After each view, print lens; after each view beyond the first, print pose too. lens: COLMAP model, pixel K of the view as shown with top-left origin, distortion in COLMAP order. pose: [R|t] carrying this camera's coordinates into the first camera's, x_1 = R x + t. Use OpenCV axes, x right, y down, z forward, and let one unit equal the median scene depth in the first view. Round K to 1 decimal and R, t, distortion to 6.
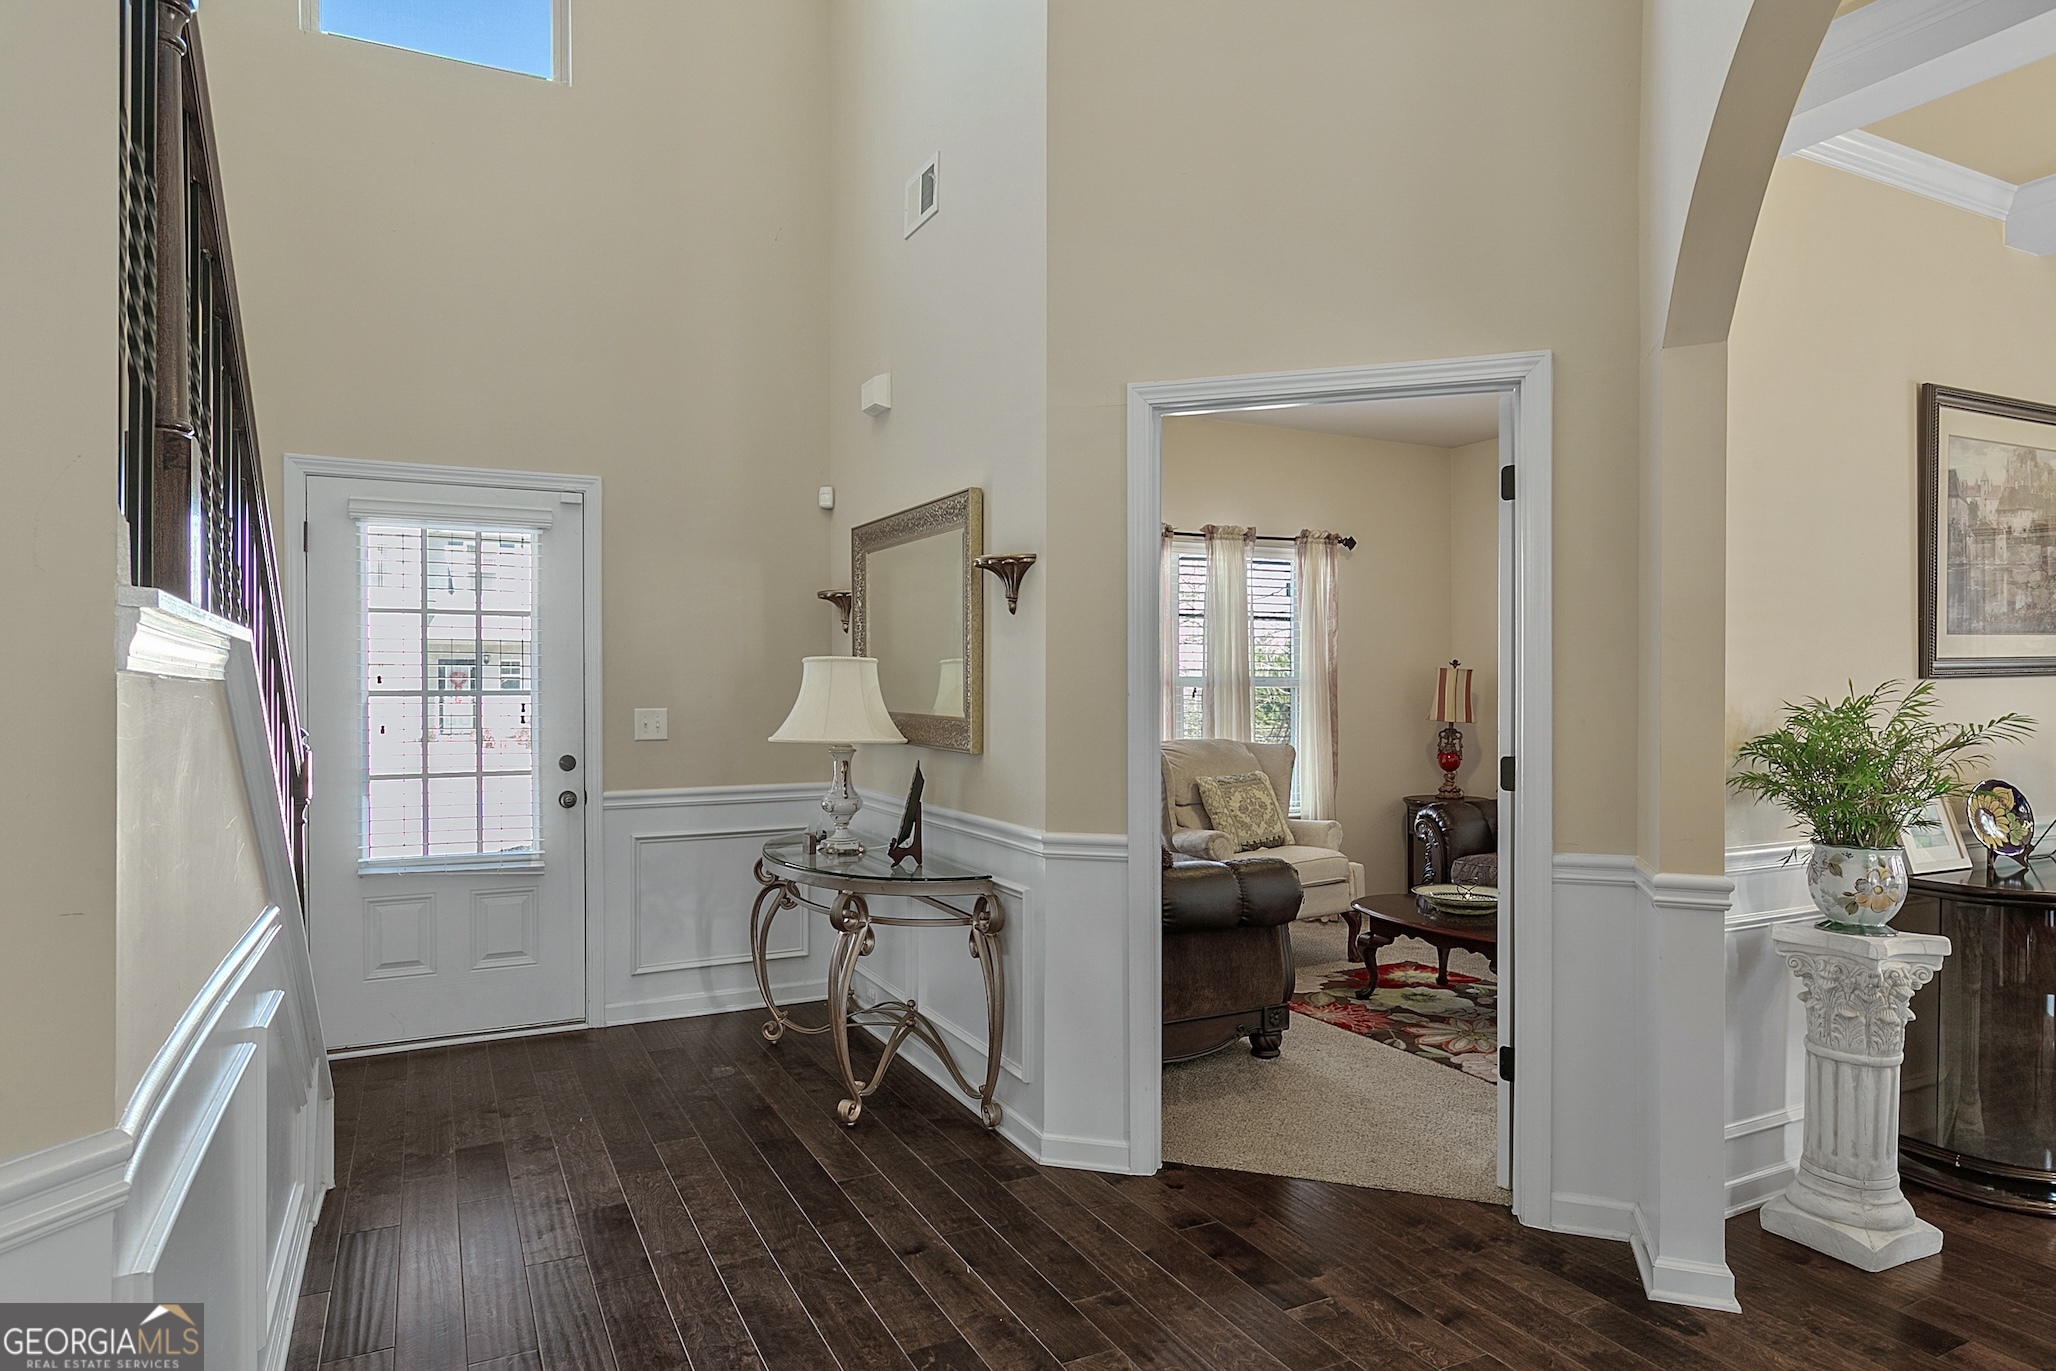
lens RADIAL K [[1201.1, 0, 1023.7], [0, 1201.1, 692.7], [0, 0, 1]] dist [0.000797, 0.000156]
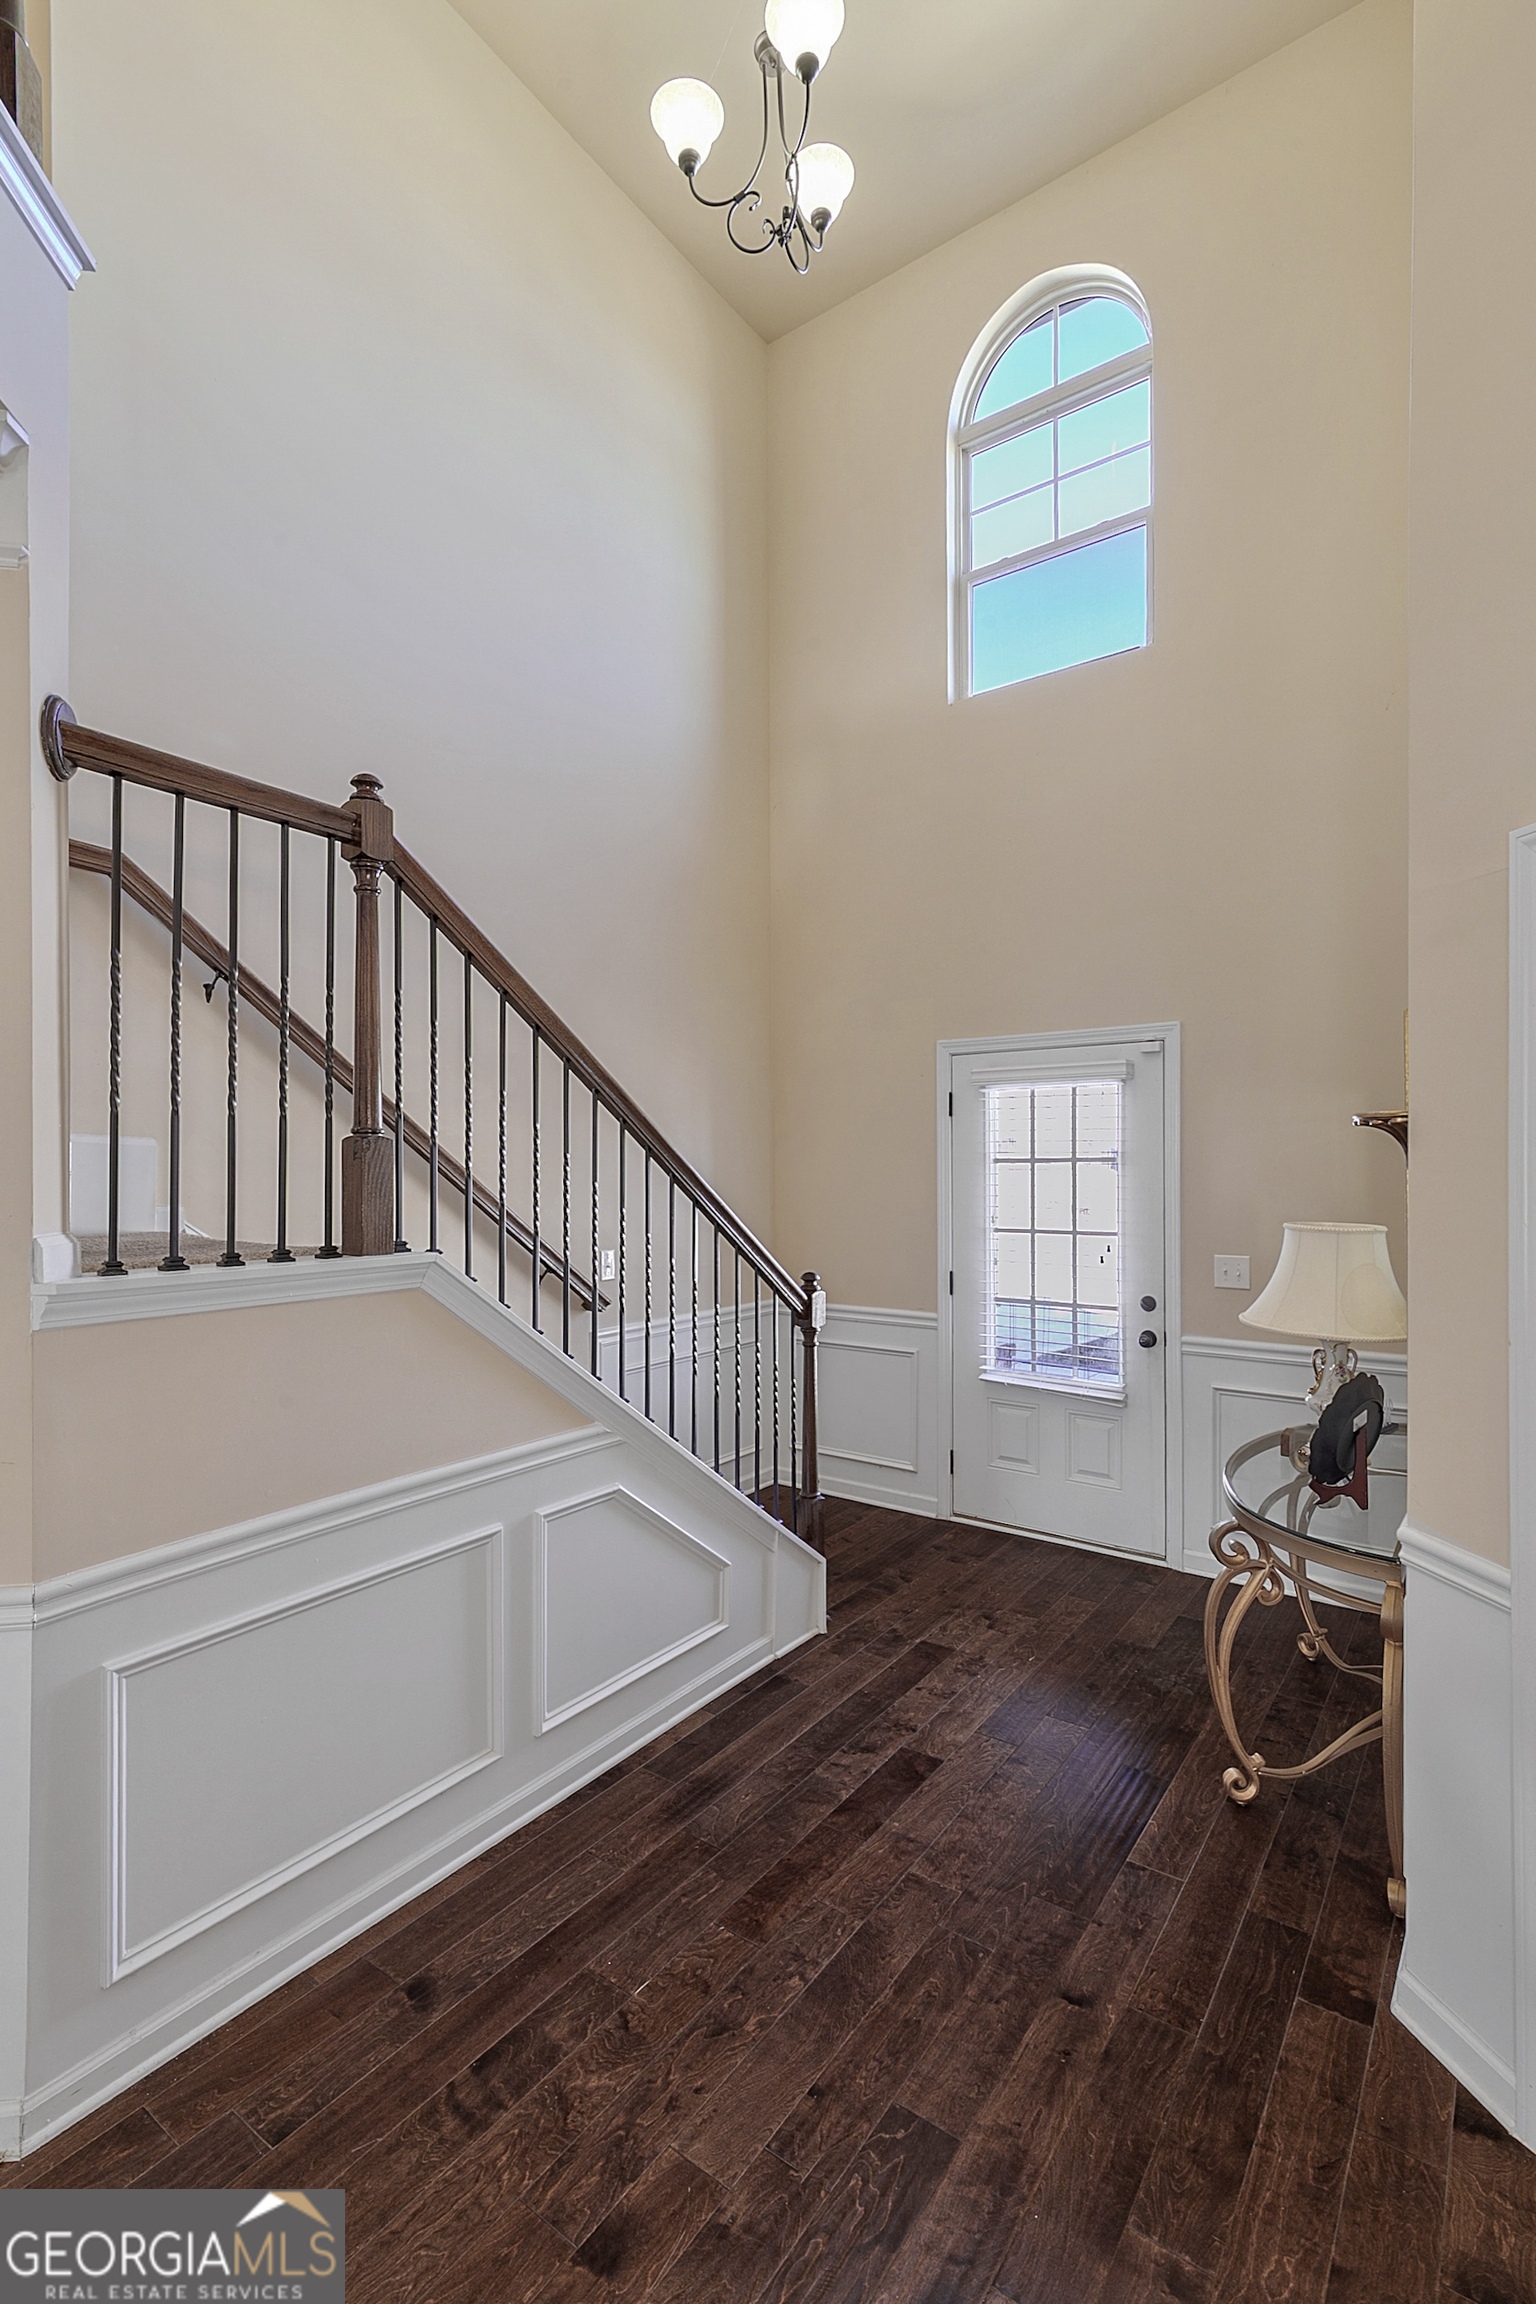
lens RADIAL K [[1047.7, 0, 768.3], [0, 1047.7, 1157.7], [0, 0, 1]] dist [0.007168, -0.001757]
pose [[0.462470, -0.007013, -0.886607, 0.332362], [-0.000890, 0.999965, -0.008374, -0.072608], [0.886635, 0.004662, 0.462447, 0.359998]]
